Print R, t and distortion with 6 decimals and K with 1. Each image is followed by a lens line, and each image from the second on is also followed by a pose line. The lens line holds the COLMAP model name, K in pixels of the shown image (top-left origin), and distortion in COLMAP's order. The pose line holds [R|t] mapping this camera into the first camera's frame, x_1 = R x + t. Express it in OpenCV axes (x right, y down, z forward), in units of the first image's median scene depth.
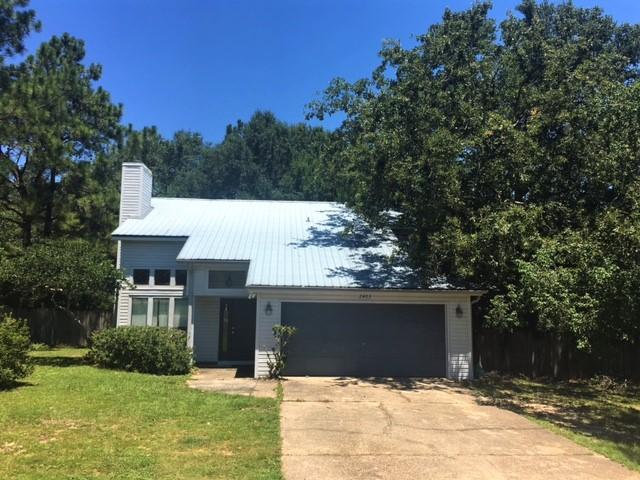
lens RADIAL K [[549.2, 0, 319.6], [0, 549.2, 239.7], [0, 0, 1]] dist [0.068408, -0.081791]
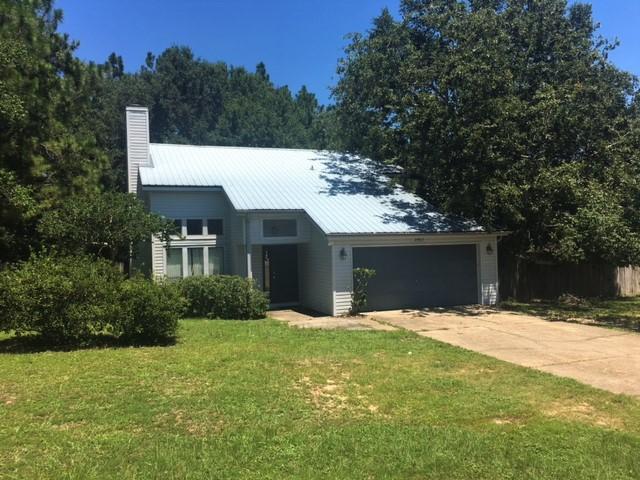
lens RADIAL K [[549.2, 0, 318.9], [0, 549.2, 239.4], [0, 0, 1]] dist [0.068408, -0.081791]
pose [[0.956562, -0.035600, 0.289347, -0.363142], [0.002944, 0.993645, 0.112520, -0.021879], [-0.291514, -0.106781, 0.950588, -0.022252]]
